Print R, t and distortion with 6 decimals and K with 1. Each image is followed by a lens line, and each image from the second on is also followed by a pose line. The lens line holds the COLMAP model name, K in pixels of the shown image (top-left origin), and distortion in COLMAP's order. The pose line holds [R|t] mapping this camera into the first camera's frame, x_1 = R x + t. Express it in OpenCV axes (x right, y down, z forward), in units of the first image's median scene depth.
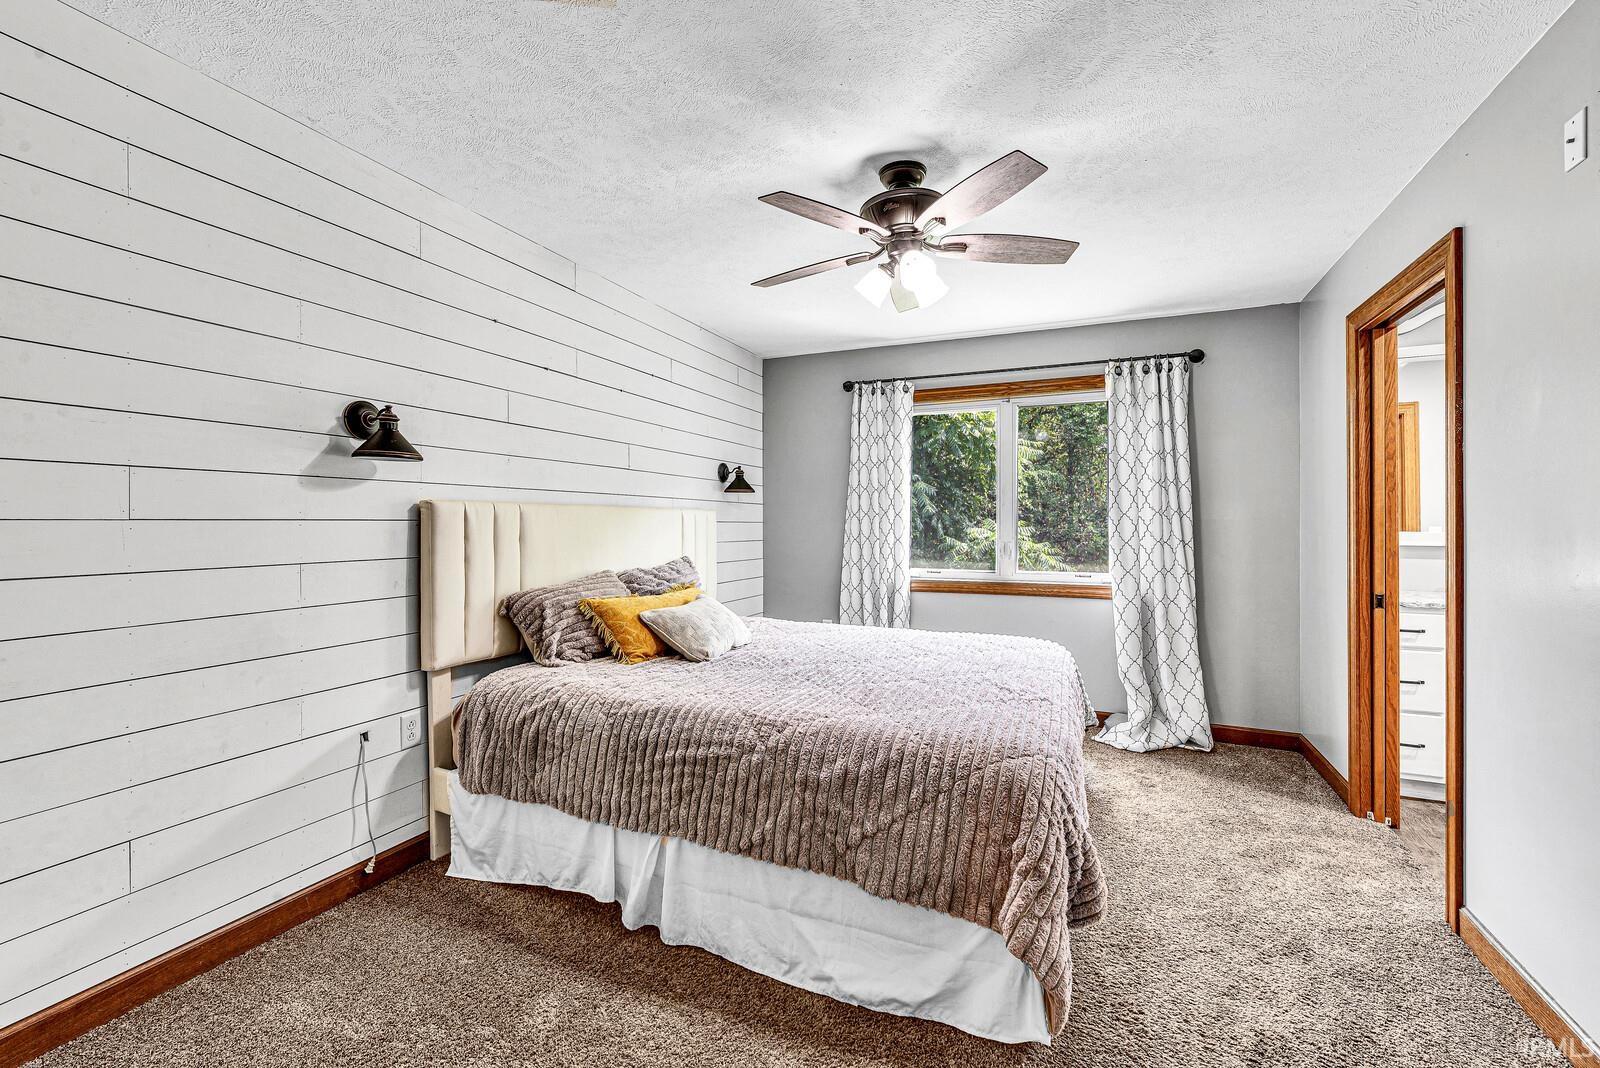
lens RADIAL K [[685.4, 0, 791.9], [0, 685.4, 522.3], [0, 0, 1]] dist [0.001750, 0.000301]
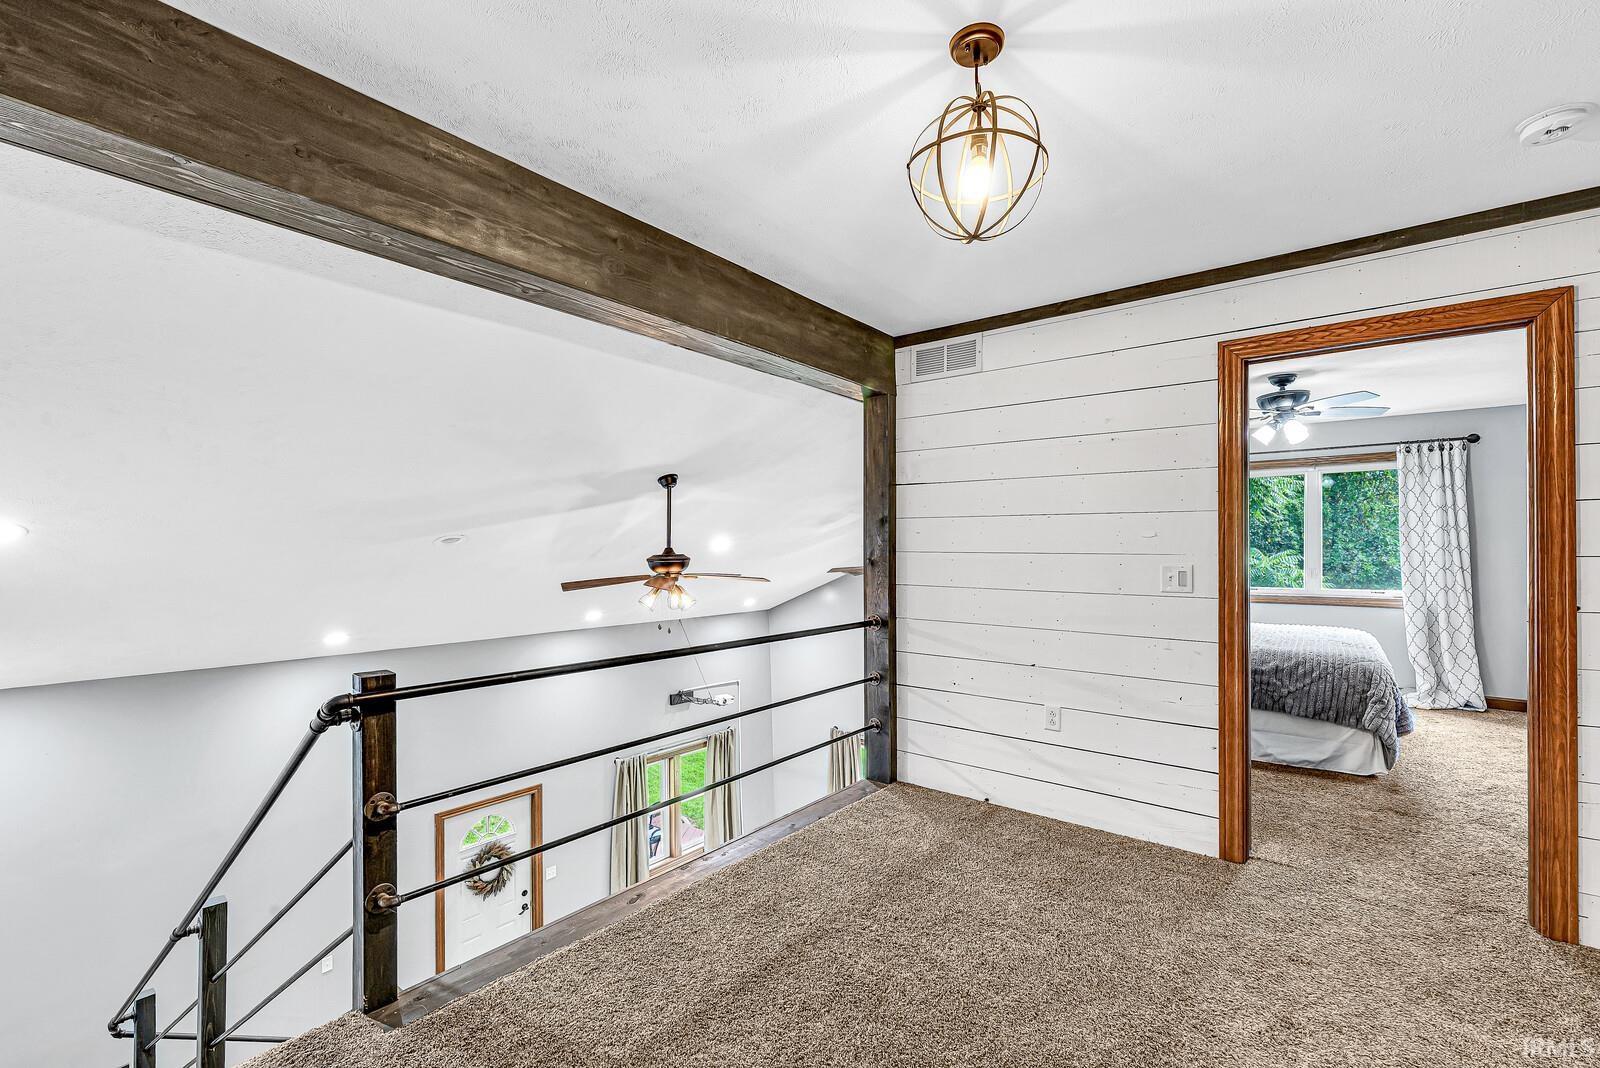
lens RADIAL K [[697.6, 0, 799.0], [0, 697.6, 548.1], [0, 0, 1]] dist [0.001058, 0.000108]
pose [[0.967877, -0.000965, -0.251423, -0.411004], [0.000754, 0.999999, -0.000933, -0.014177], [0.251424, 0.000714, 0.967877, -0.773922]]
